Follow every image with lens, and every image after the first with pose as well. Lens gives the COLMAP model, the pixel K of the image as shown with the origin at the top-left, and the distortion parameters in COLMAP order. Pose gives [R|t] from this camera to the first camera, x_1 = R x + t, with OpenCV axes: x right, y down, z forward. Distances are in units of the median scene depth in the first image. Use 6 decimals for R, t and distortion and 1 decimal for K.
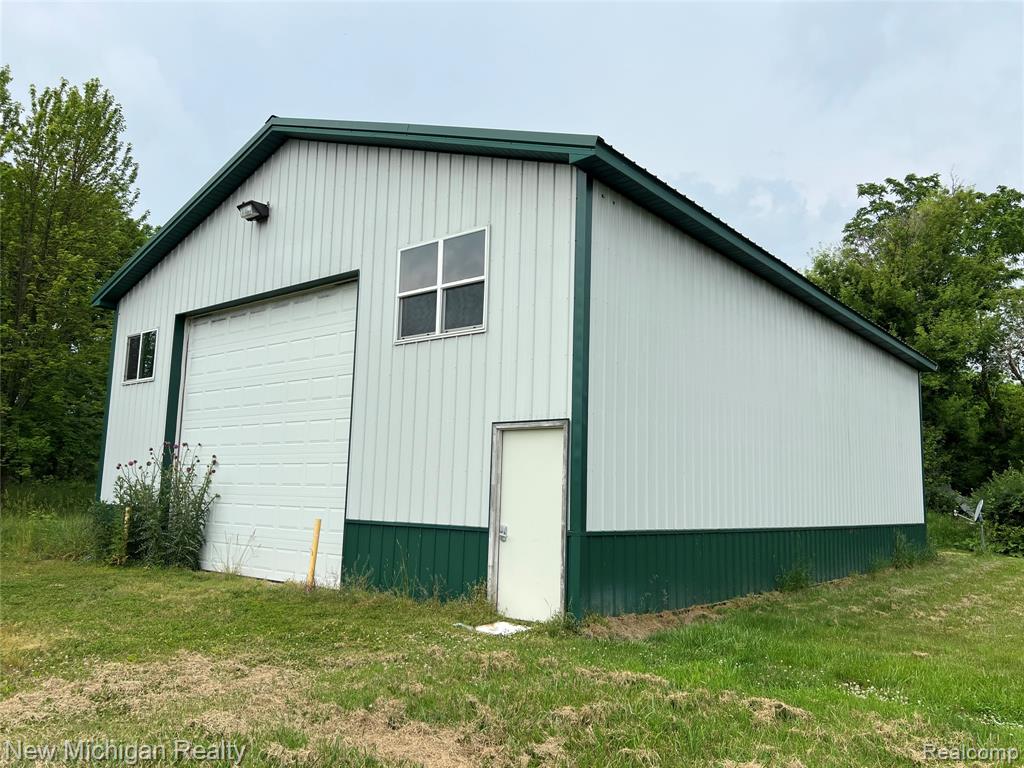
lens RADIAL K [[796.0, 0, 515.0], [0, 796.0, 380.9], [0, 0, 1]] dist [0.010002, 0.007280]
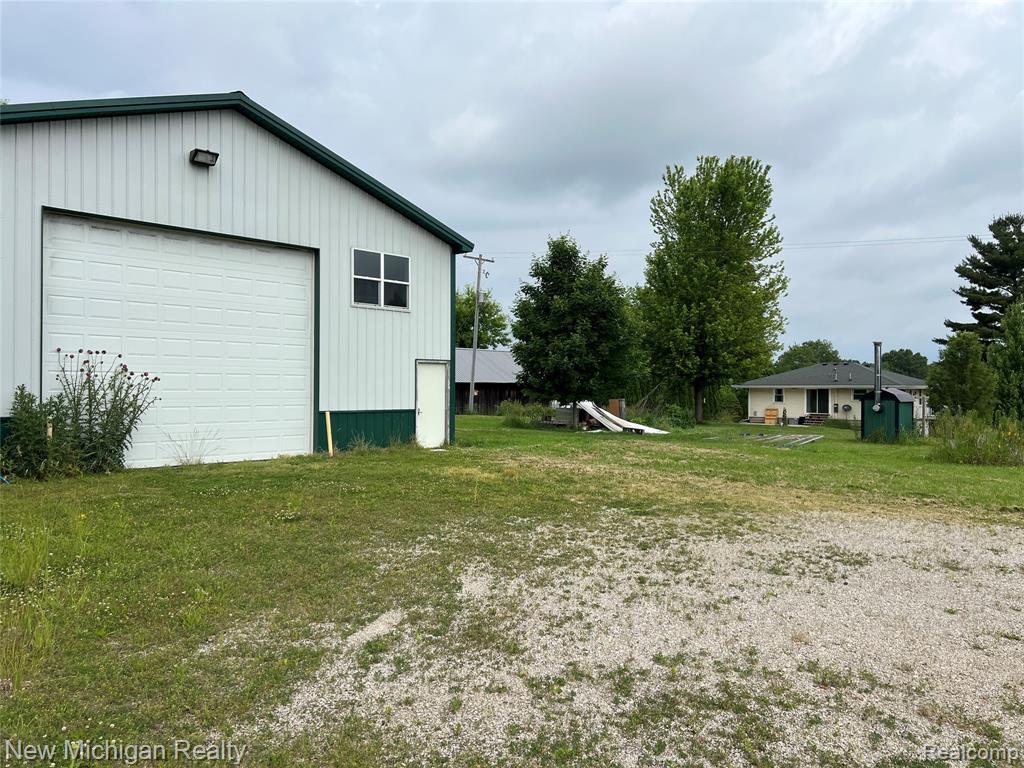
lens RADIAL K [[769.3, 0, 512.0], [0, 769.3, 384.0], [0, 0, 1]] dist [0.071761, -0.069889]
pose [[0.075157, -0.006997, 0.997147, -1.698871], [-0.131579, 0.991162, 0.016873, 0.043617], [-0.988452, -0.132472, 0.073572, 0.510919]]
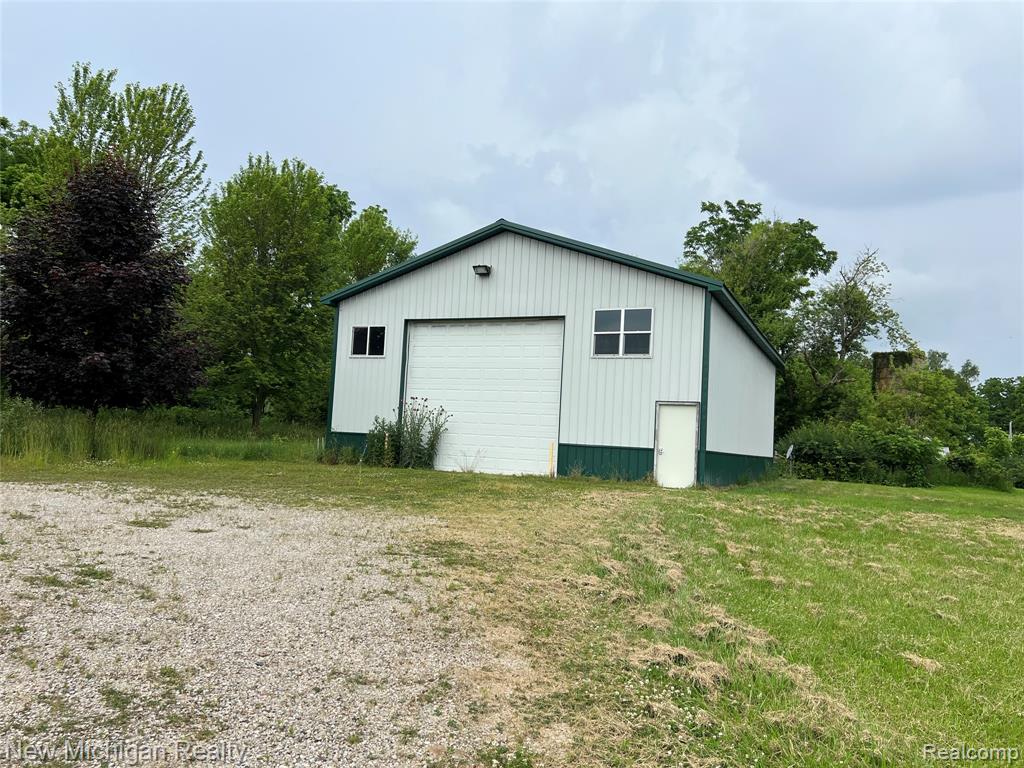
lens RADIAL K [[763.2, 0, 515.9], [0, 763.2, 390.5], [0, 0, 1]] dist [0.072498, -0.071285]
pose [[0.968863, 0.043007, 0.243835, -0.779321], [-0.063110, 0.995166, 0.075242, -0.093747], [-0.239420, -0.088288, 0.966894, -0.800761]]
